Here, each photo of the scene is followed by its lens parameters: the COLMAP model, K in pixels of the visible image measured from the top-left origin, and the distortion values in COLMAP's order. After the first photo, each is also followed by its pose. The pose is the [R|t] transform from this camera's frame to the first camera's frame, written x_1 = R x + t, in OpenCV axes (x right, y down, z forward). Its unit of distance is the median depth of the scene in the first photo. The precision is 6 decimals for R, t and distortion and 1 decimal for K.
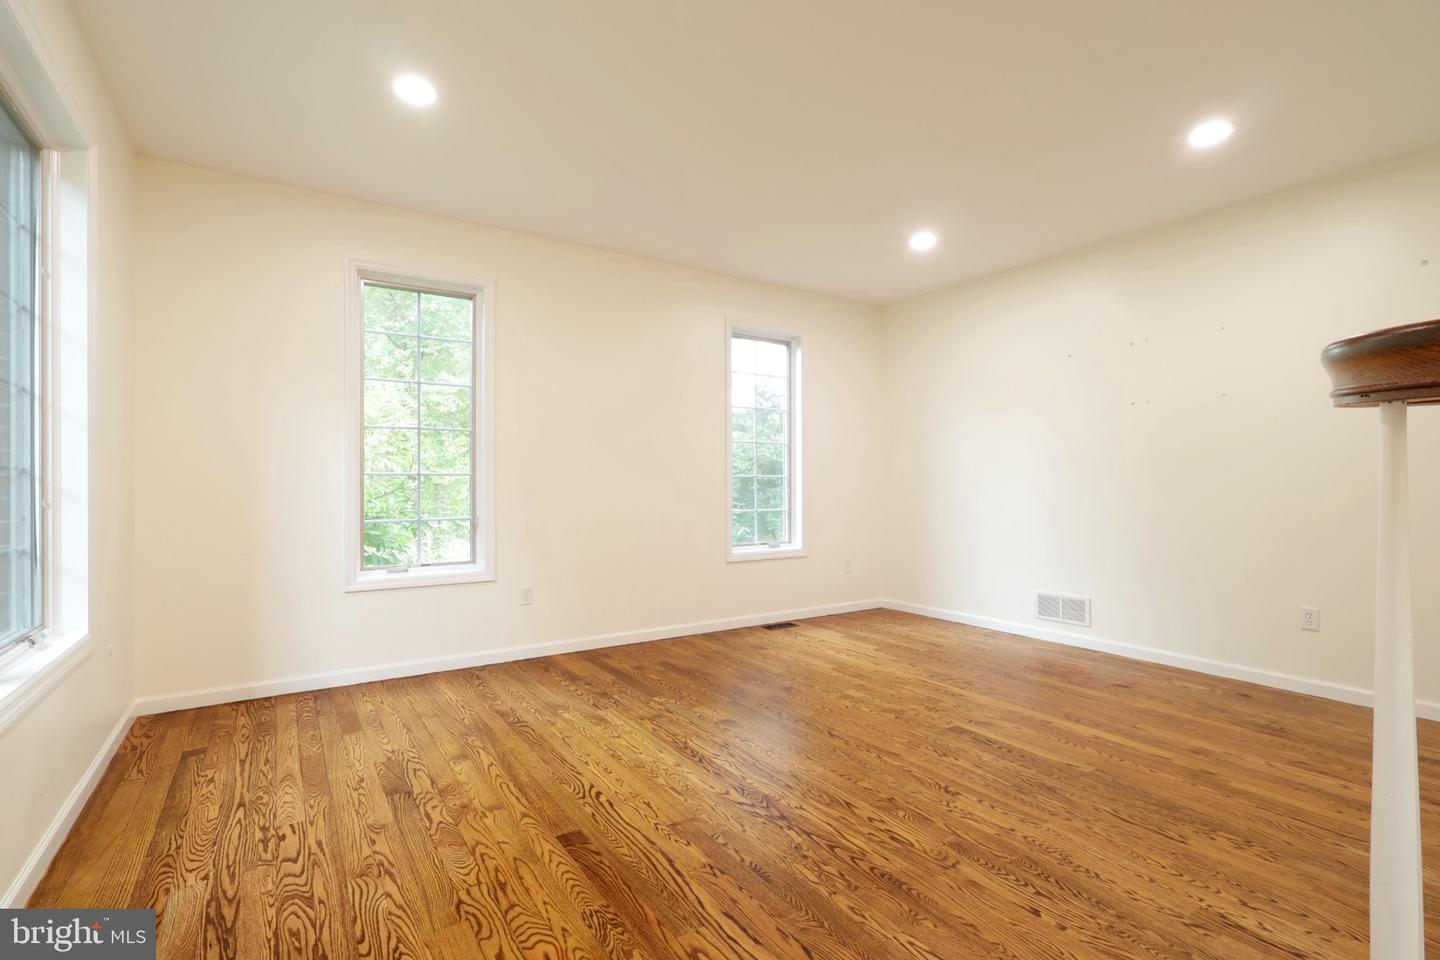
lens RADIAL K [[672.4, 0, 716.3], [0, 672.4, 483.0], [0, 0, 1]] dist [0.004030, 0.000622]
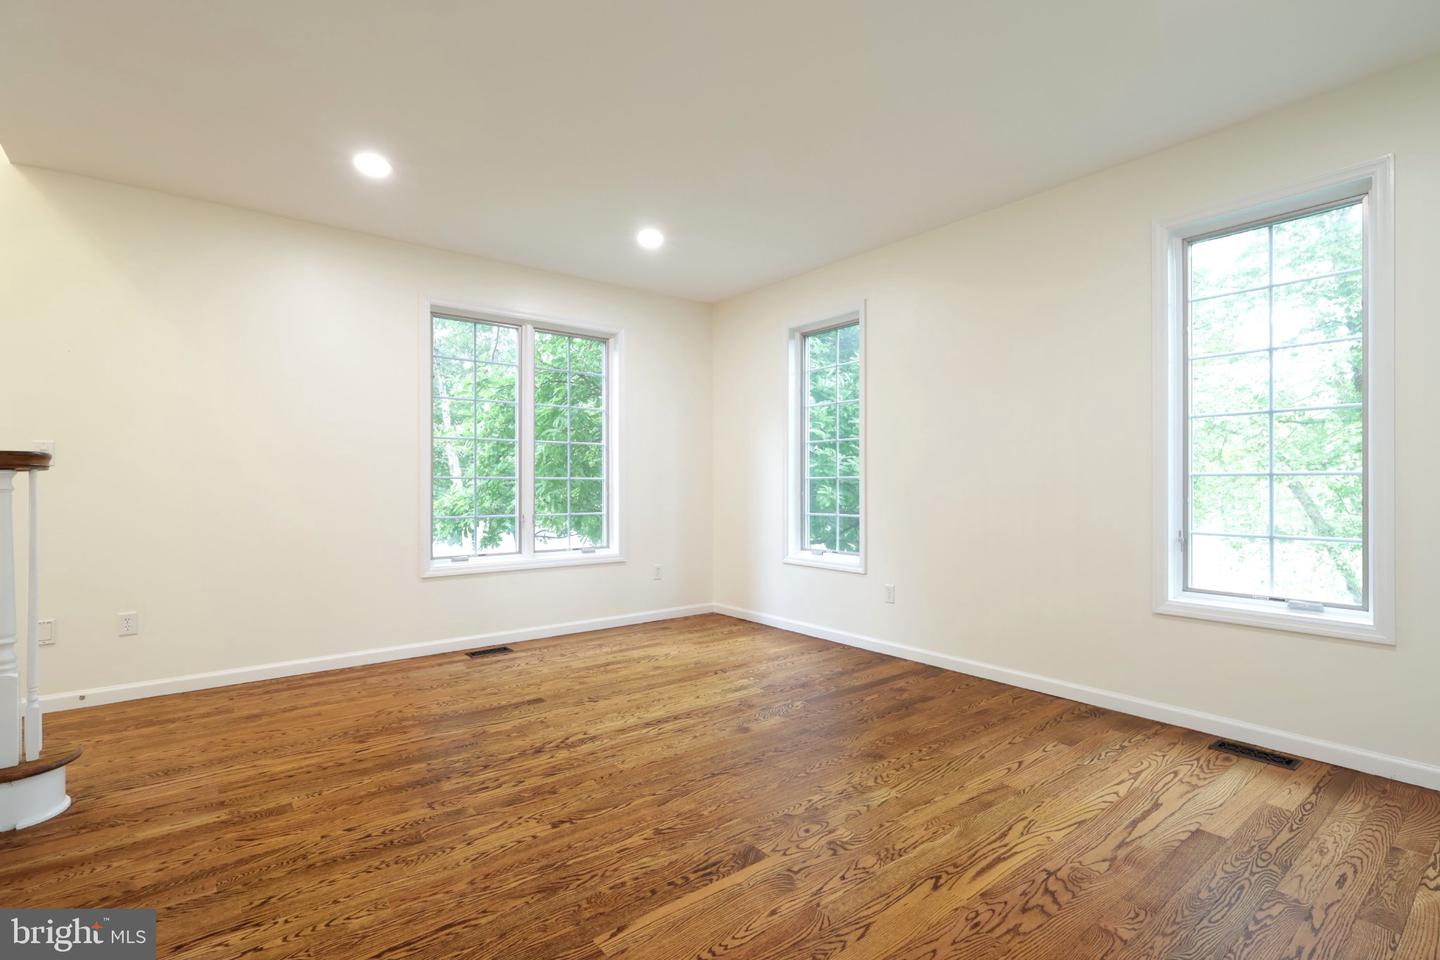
lens RADIAL K [[672.4, 0, 716.3], [0, 672.4, 483.0], [0, 0, 1]] dist [0.004030, 0.000622]
pose [[0.078217, -0.003680, -0.996930, 1.227361], [0.002215, 0.999991, -0.003517, -0.002739], [0.996934, -0.001933, 0.078225, 1.091421]]
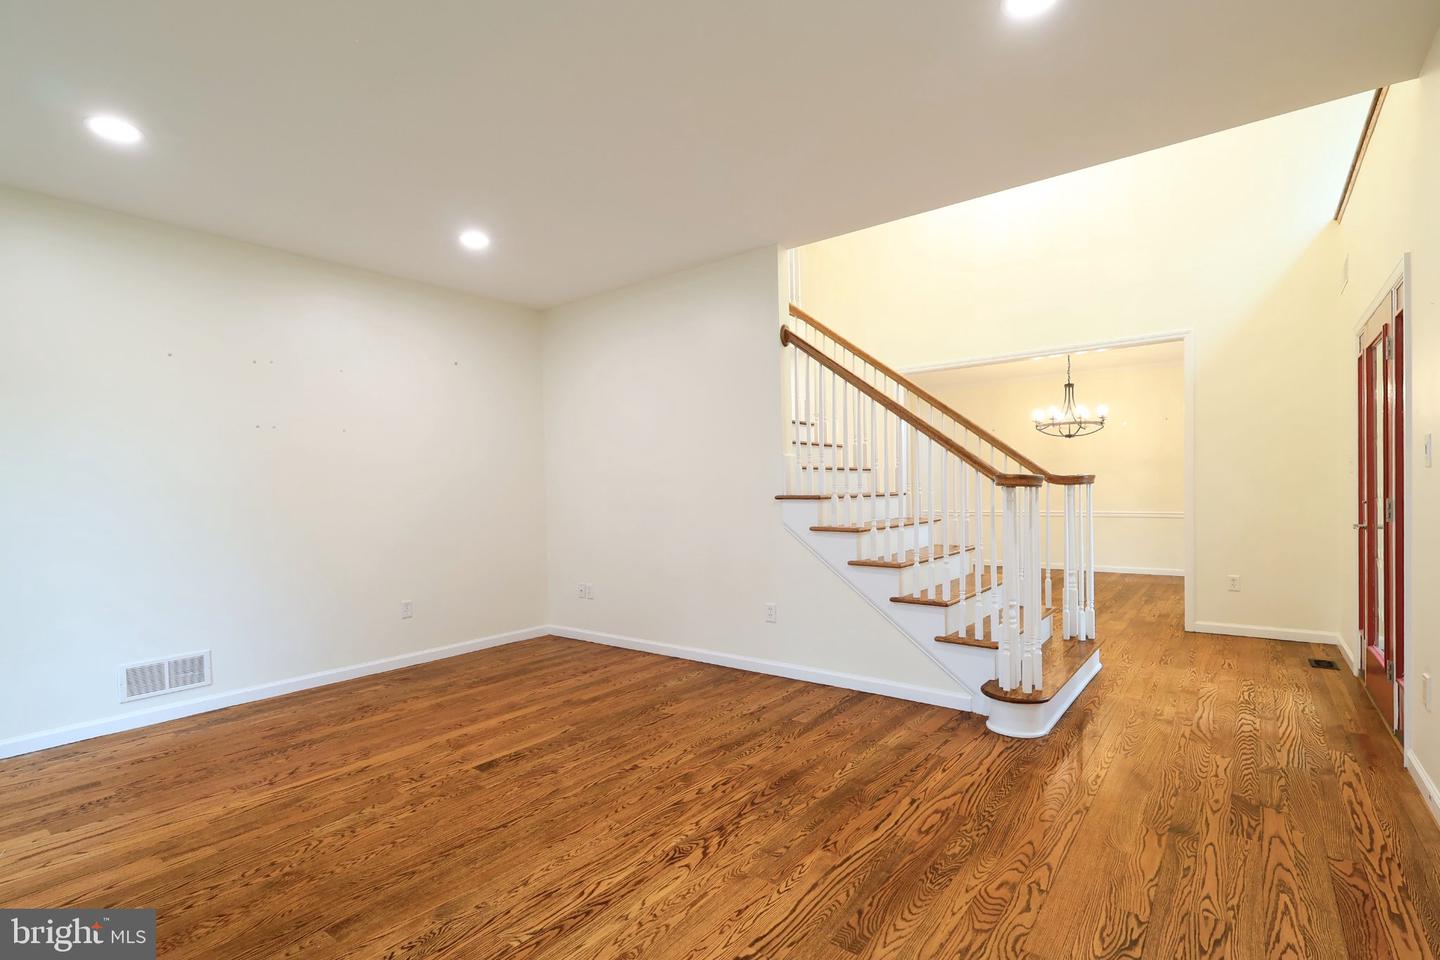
lens RADIAL K [[672.4, 0, 716.3], [0, 672.4, 483.0], [0, 0, 1]] dist [0.004030, 0.000622]
pose [[-0.317522, 0.014519, 0.948140, -0.804286], [0.019725, 0.999768, -0.008704, -0.033008], [-0.948046, 0.015938, -0.317734, 1.177696]]
